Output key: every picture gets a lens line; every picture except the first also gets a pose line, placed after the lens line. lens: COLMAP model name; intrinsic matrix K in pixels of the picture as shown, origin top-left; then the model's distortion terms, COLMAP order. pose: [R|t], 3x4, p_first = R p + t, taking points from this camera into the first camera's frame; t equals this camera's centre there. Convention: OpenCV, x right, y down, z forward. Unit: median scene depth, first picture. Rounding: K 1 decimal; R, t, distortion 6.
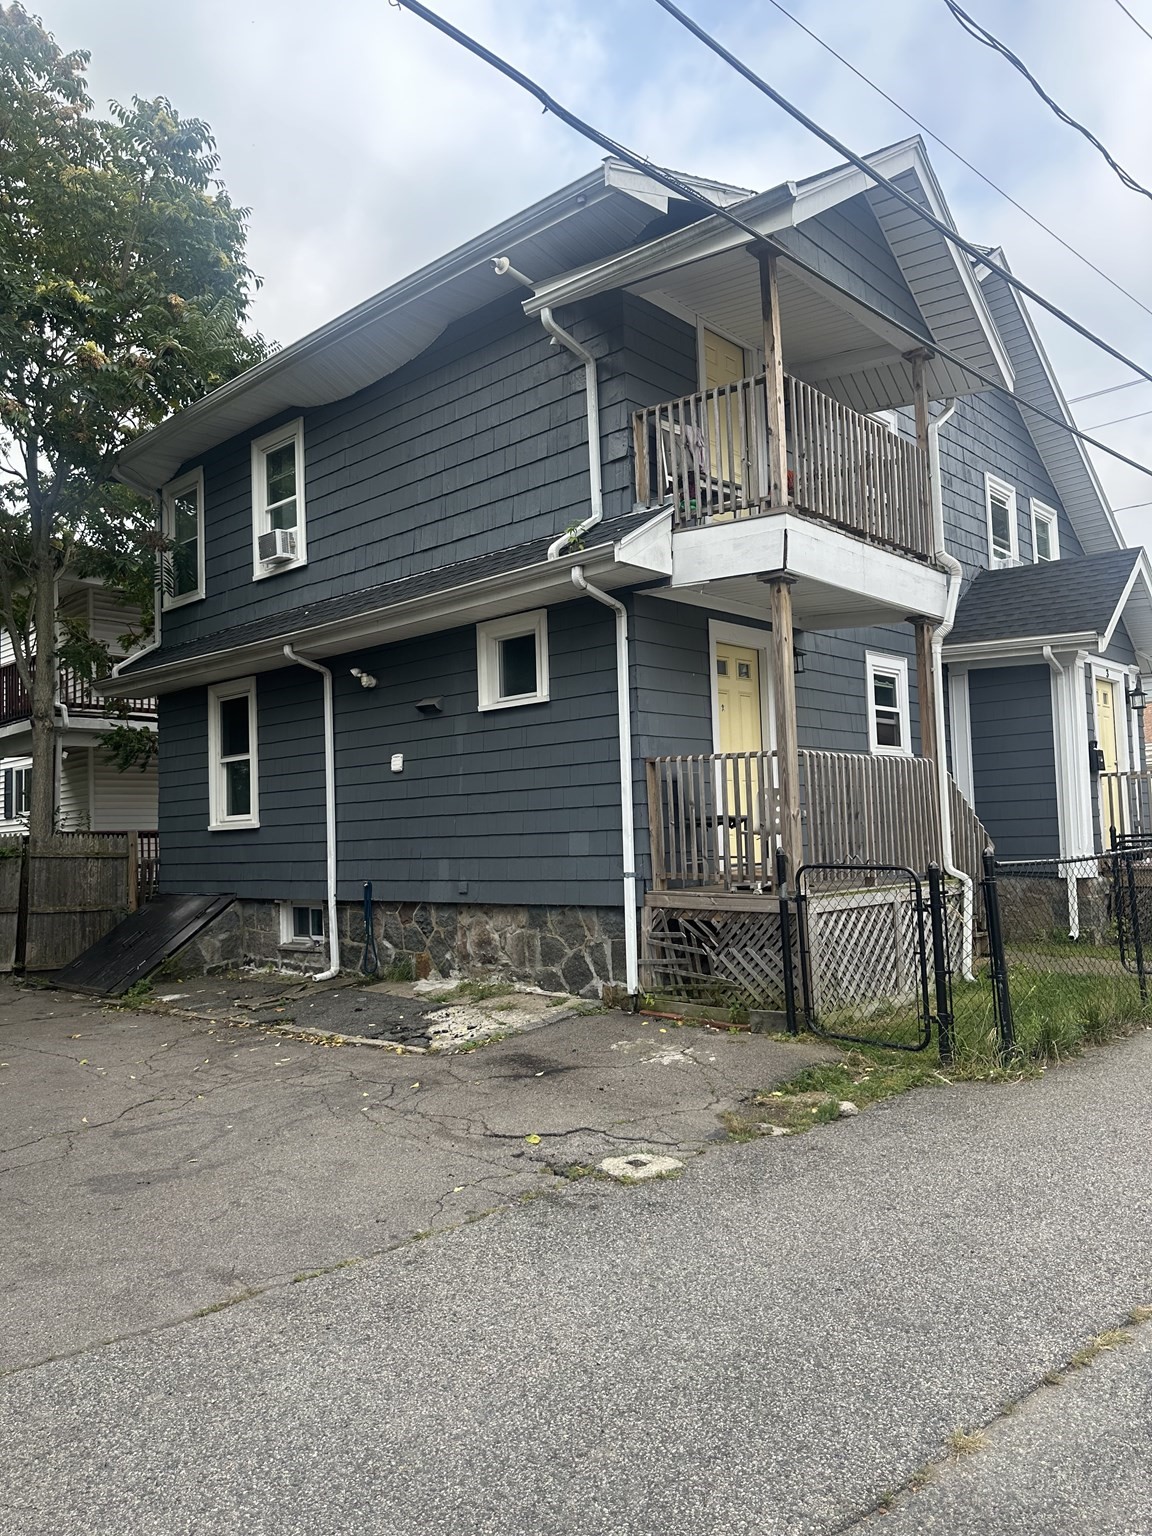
lens RADIAL K [[1081.9, 0, 577.7], [0, 1081.9, 765.0], [0, 0, 1]] dist [0.065508, -0.097575]
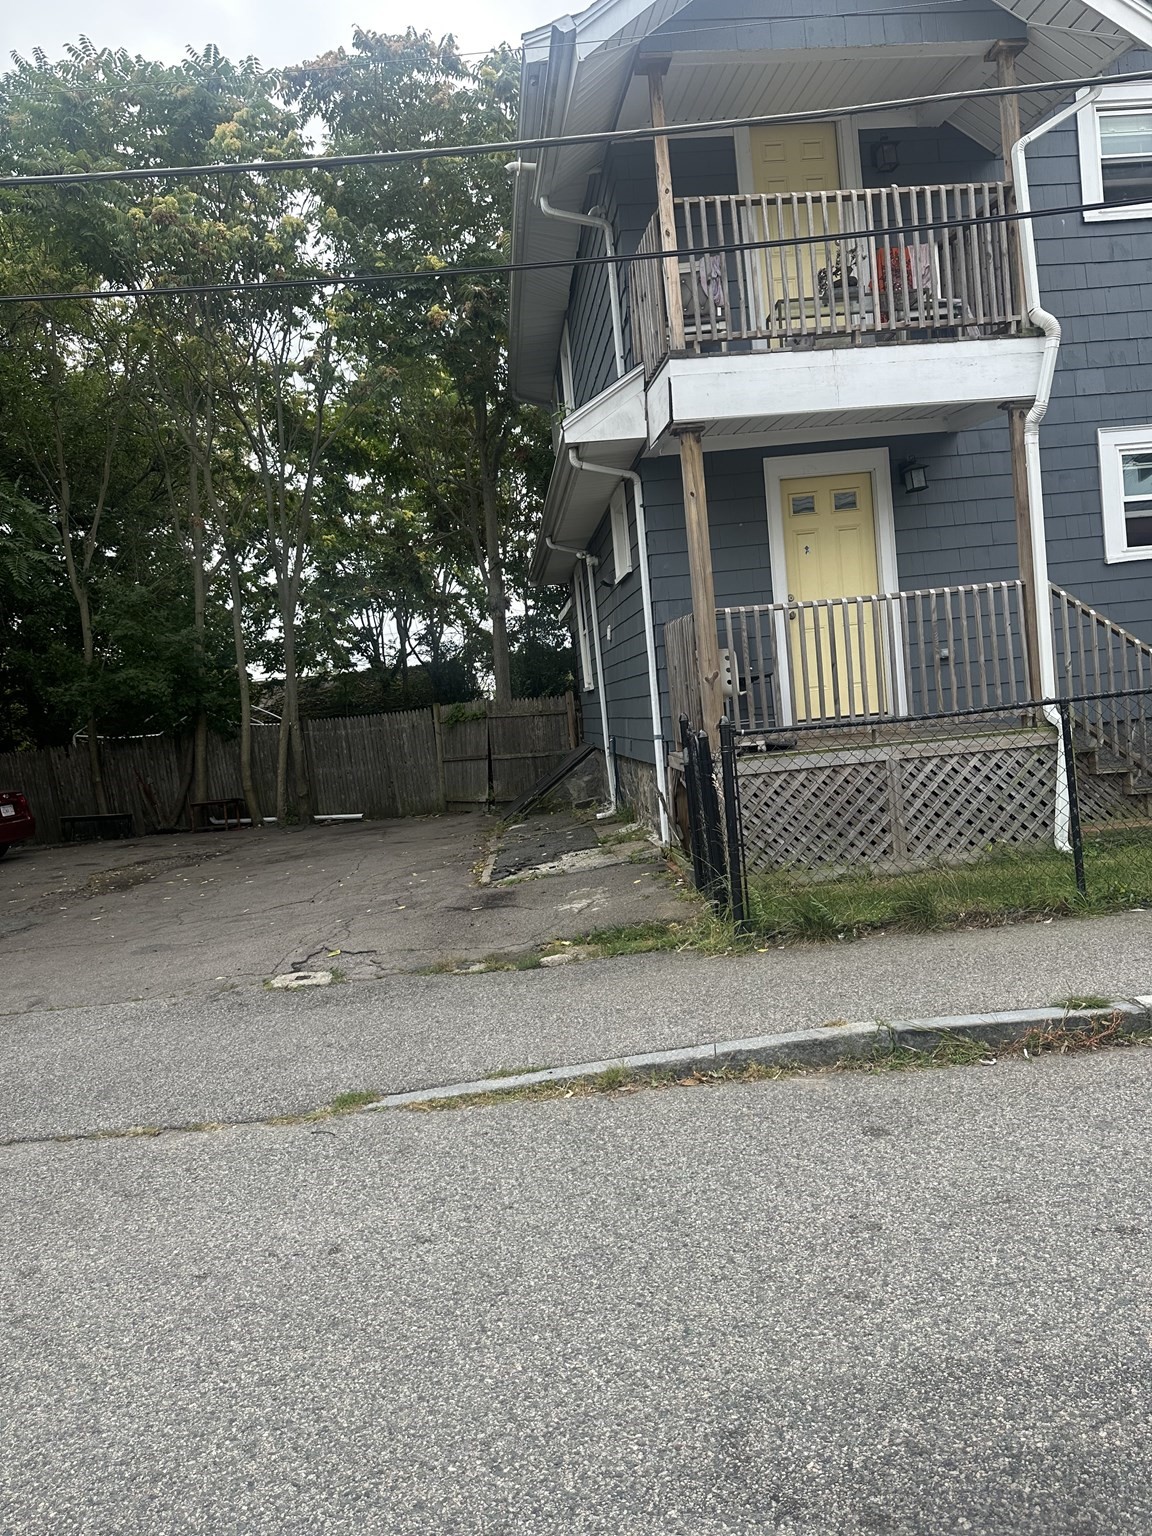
lens RADIAL K [[1081.9, 0, 577.7], [0, 1081.9, 765.0], [0, 0, 1]] dist [0.065508, -0.097575]
pose [[0.730795, 0.000916, -0.682596, 0.609989], [0.112236, 0.986228, 0.121484, -0.005953], [0.673306, -0.165392, 0.720628, 0.159269]]
